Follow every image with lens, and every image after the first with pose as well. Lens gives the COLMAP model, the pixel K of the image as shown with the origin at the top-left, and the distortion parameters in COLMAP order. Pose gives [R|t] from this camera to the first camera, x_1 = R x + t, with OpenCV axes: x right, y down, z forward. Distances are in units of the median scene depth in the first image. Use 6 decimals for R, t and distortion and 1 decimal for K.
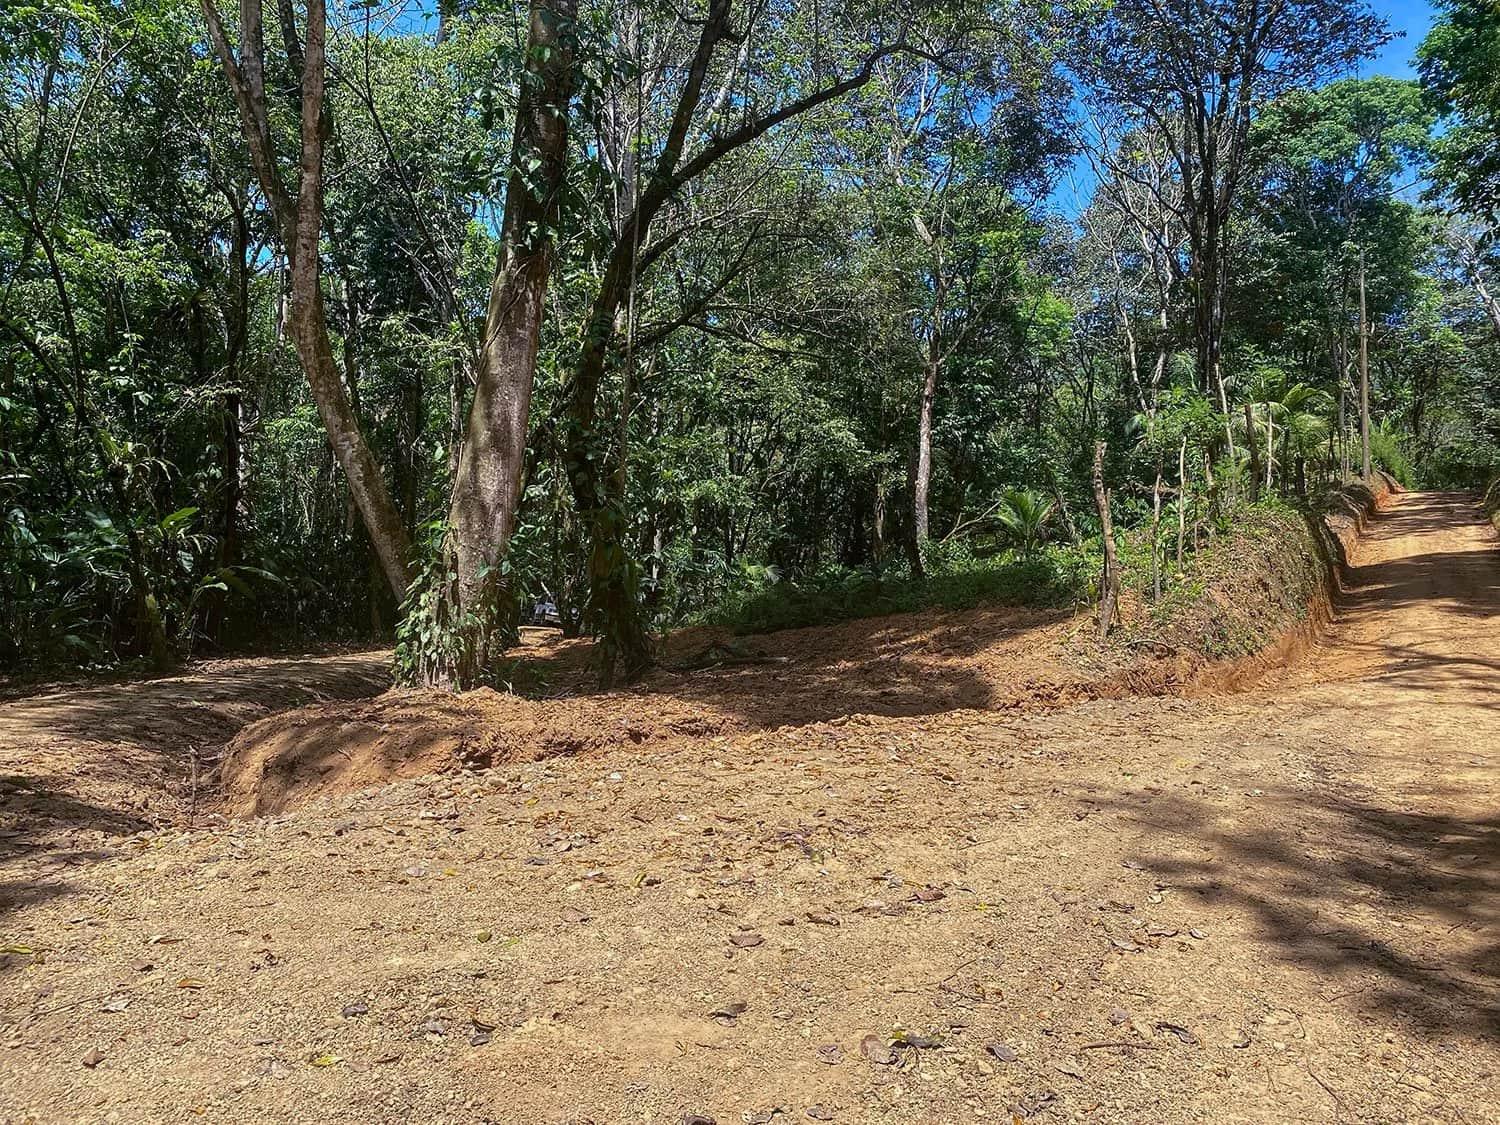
lens RADIAL K [[1015.4, 0, 750.0], [0, 1015.4, 562.5], [0, 0, 1]] dist [0.095266, -0.126902]
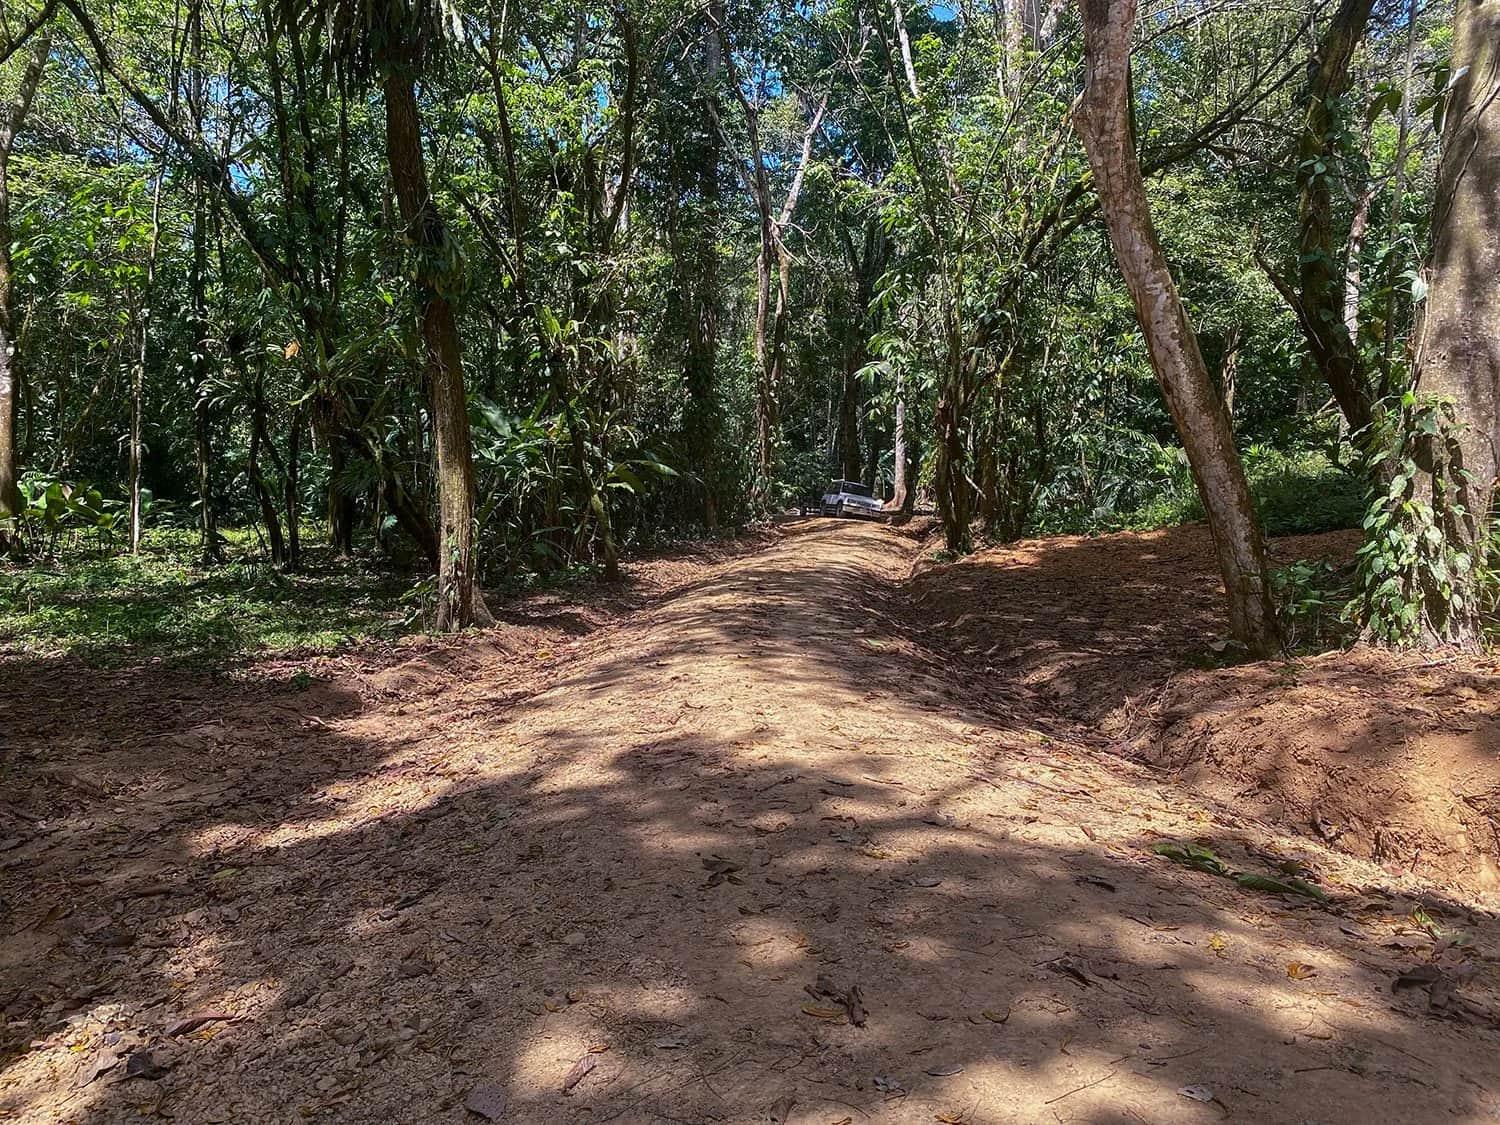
lens RADIAL K [[1015.4, 0, 750.0], [0, 1015.4, 562.5], [0, 0, 1]] dist [0.095266, -0.126902]
pose [[0.990153, -0.002673, -0.139962, -0.330822], [0.018643, 0.993429, 0.112920, -0.007540], [0.138741, -0.114417, 0.983697, 0.144049]]
